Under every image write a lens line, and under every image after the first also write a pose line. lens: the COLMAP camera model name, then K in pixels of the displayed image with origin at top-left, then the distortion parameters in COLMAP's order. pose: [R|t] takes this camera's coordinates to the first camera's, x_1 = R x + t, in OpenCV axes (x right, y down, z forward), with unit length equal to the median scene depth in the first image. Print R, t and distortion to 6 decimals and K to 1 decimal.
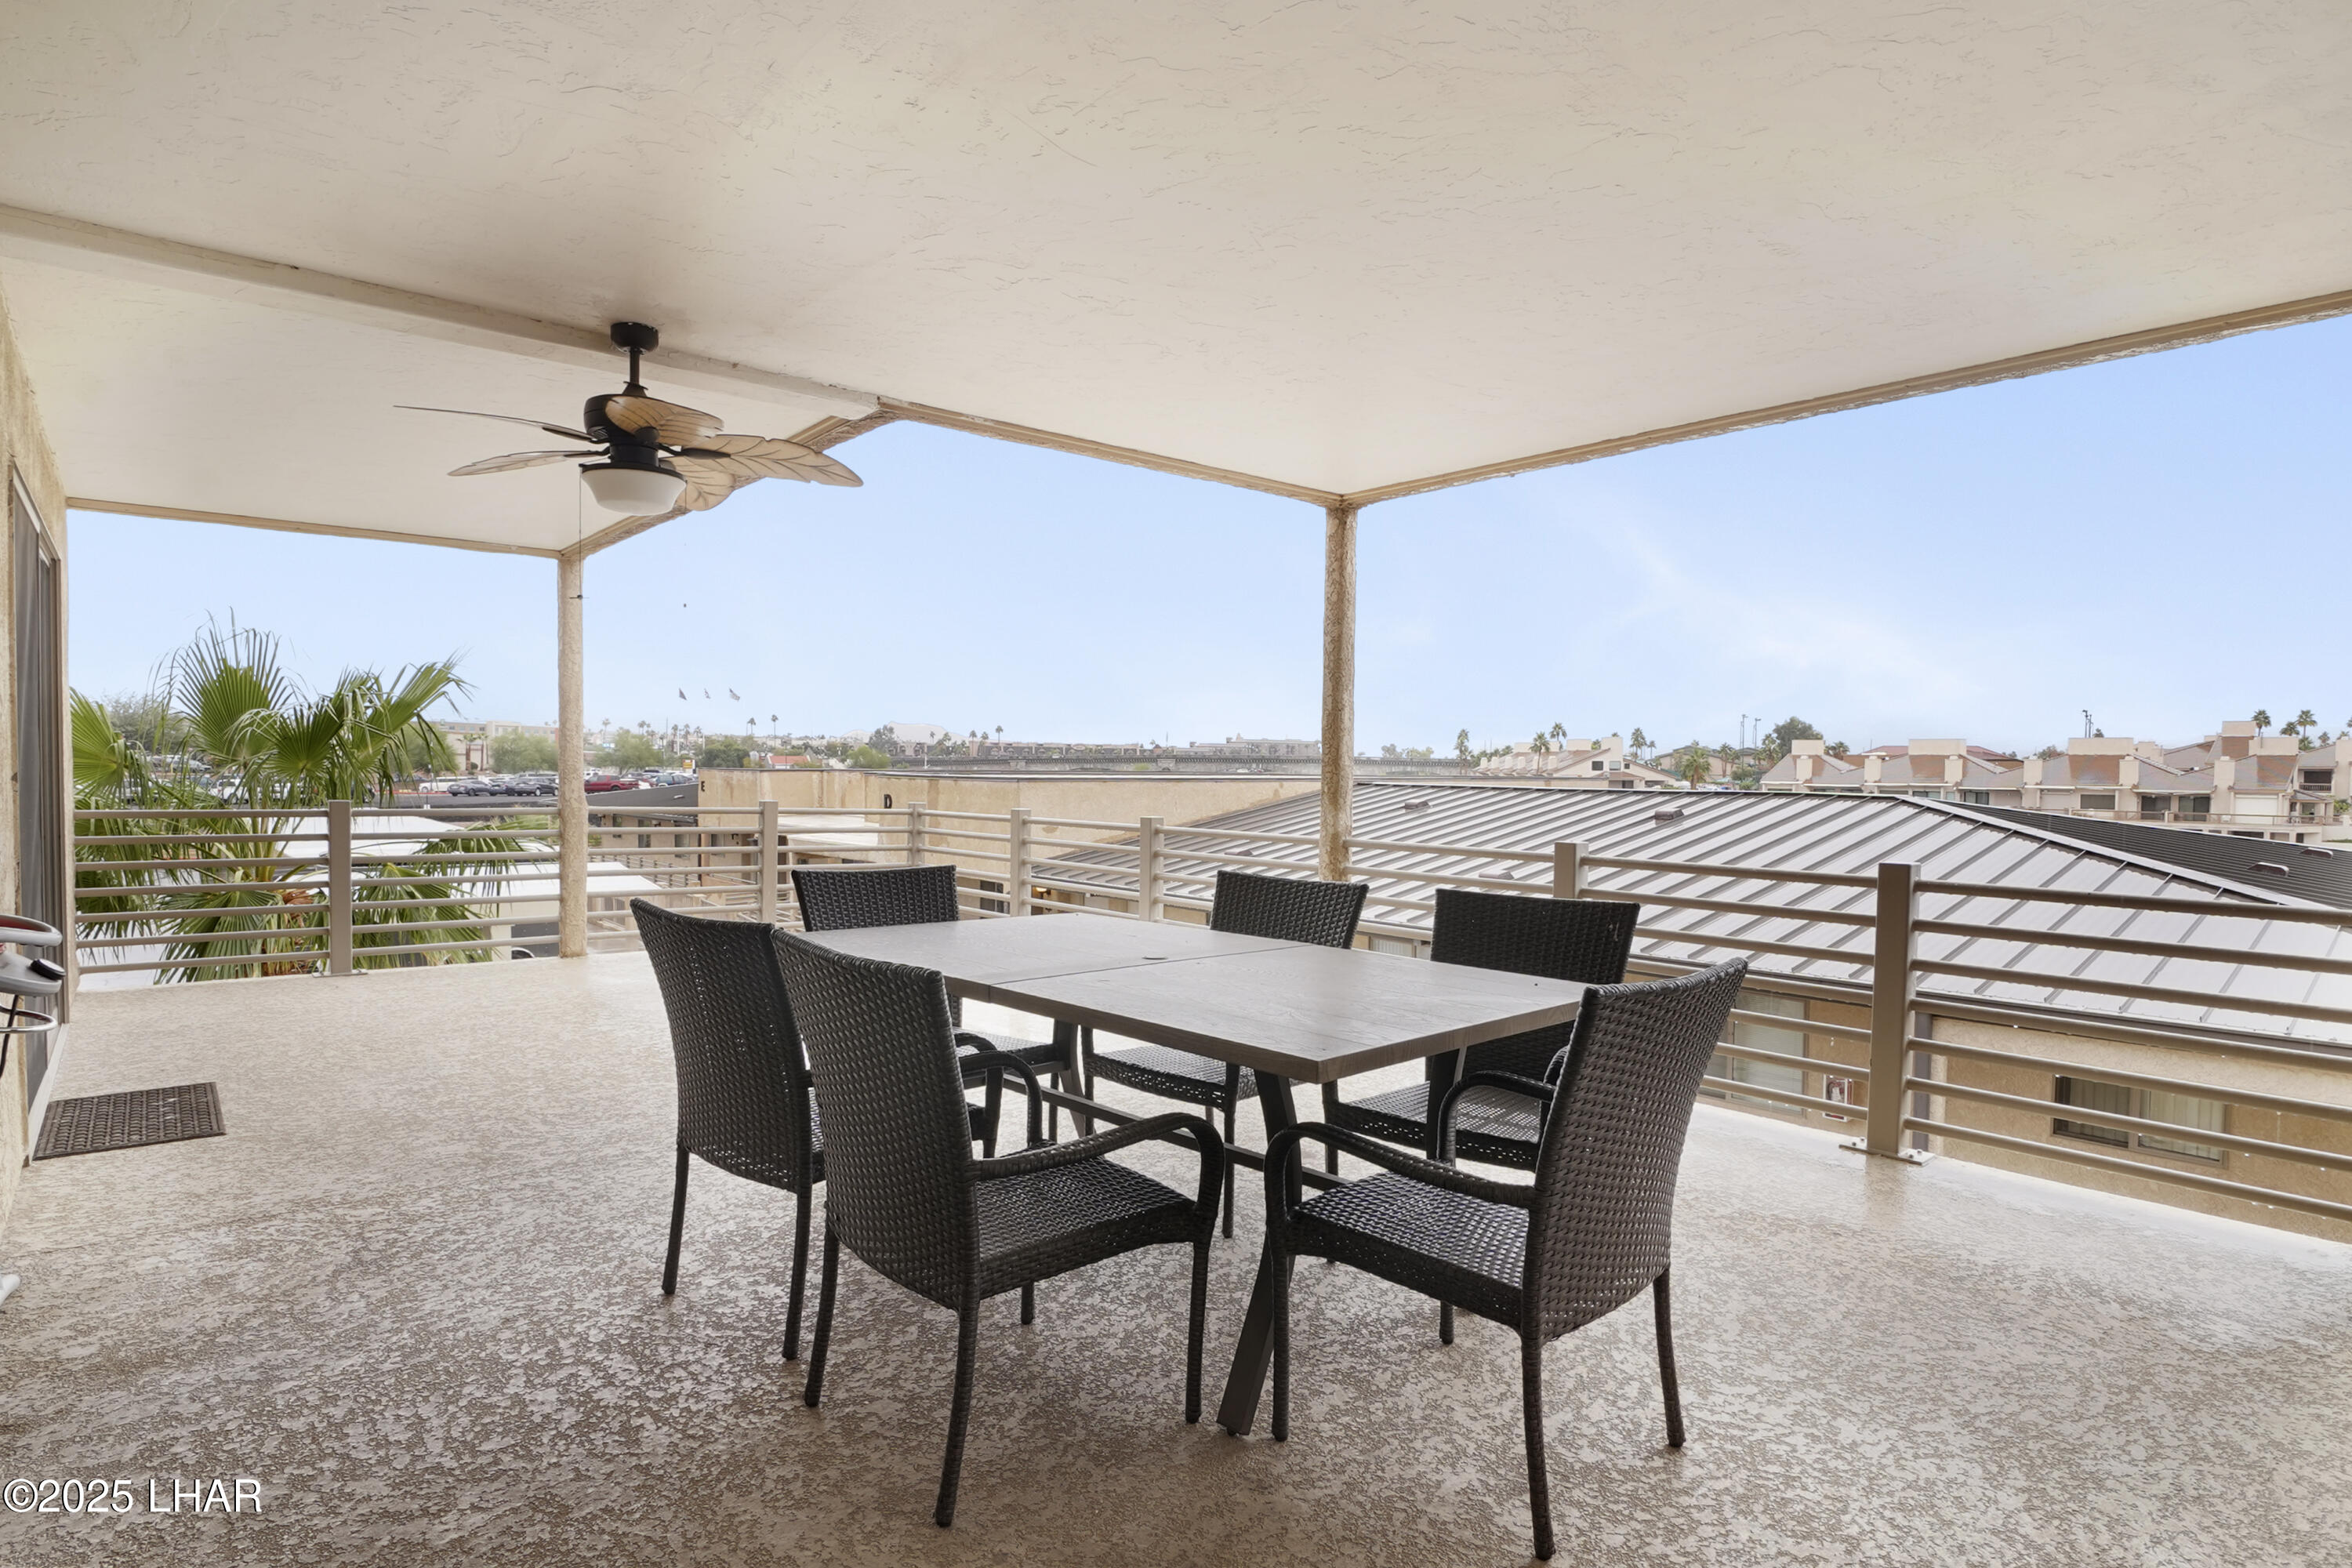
lens RADIAL K [[1211.3, 0, 1165.5], [0, 1211.3, 809.5], [0, 0, 1]] dist [-0.002633, -0.019533]
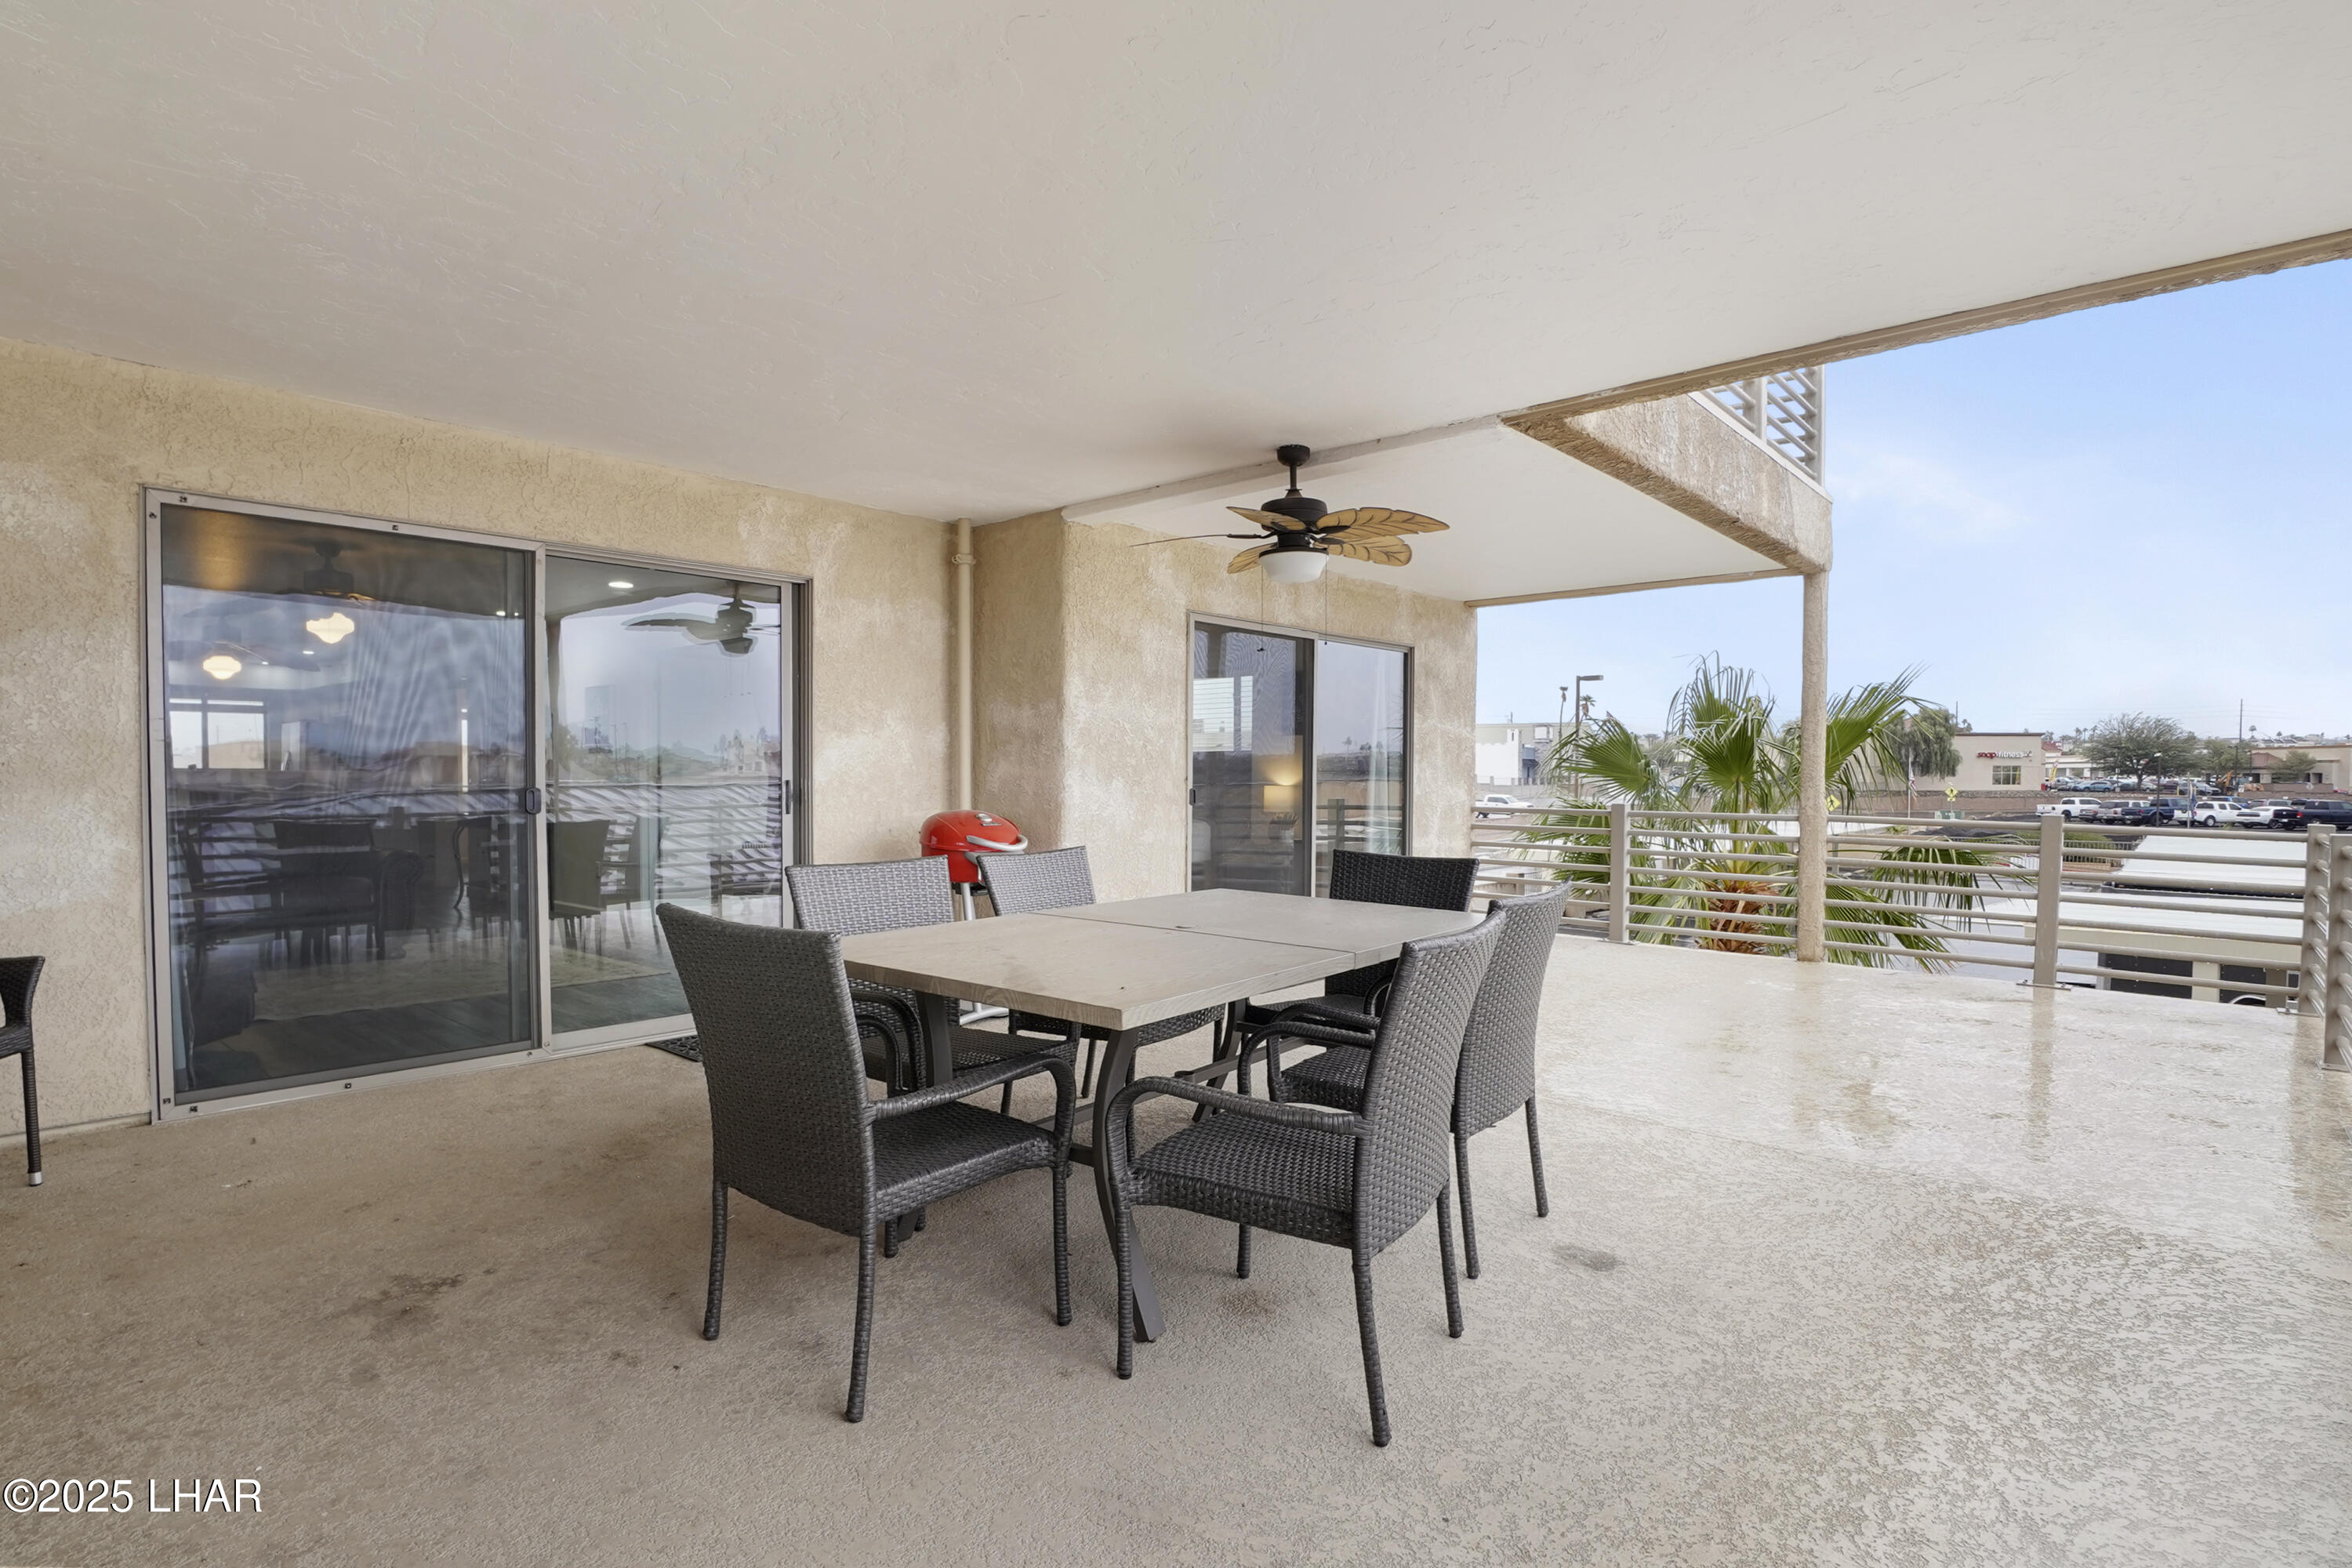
lens RADIAL K [[1167.4, 0, 1174.1], [0, 1167.4, 772.1], [0, 0, 1]] dist [-0.022878, -0.000369]
pose [[0.141882, -0.011518, -0.989817, 0.139085], [-0.038644, 0.999106, -0.017166, 0.000382], [0.989129, 0.040686, 0.141310, 0.111520]]
